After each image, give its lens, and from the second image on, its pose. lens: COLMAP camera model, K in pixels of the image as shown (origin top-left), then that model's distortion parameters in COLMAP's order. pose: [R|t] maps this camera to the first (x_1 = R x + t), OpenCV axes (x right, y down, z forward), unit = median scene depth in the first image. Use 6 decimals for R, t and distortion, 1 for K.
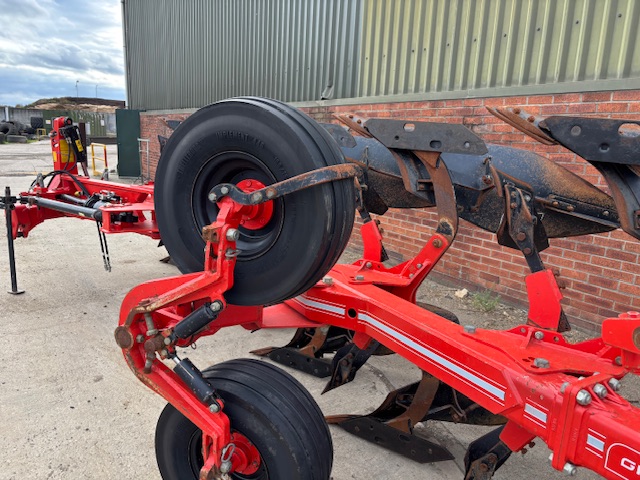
lens RADIAL K [[492.4, 0, 322.0], [0, 492.4, 244.5], [0, 0, 1]] dist [0.041535, -0.056728]
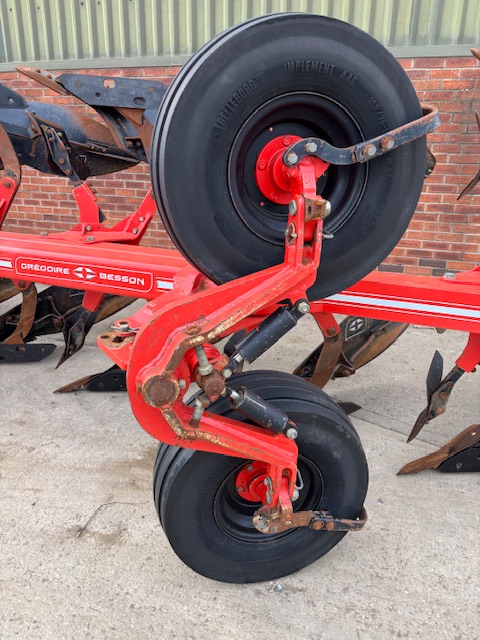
lens RADIAL K [[492.4, 0, 237.9], [0, 492.4, 318.6], [0, 0, 1]] dist [0.041535, -0.056728]
pose [[0.785831, -0.245556, 0.567602, -0.718157], [0.152090, 0.966341, 0.207494, -0.031966], [-0.599449, -0.076729, 0.796727, 0.437079]]
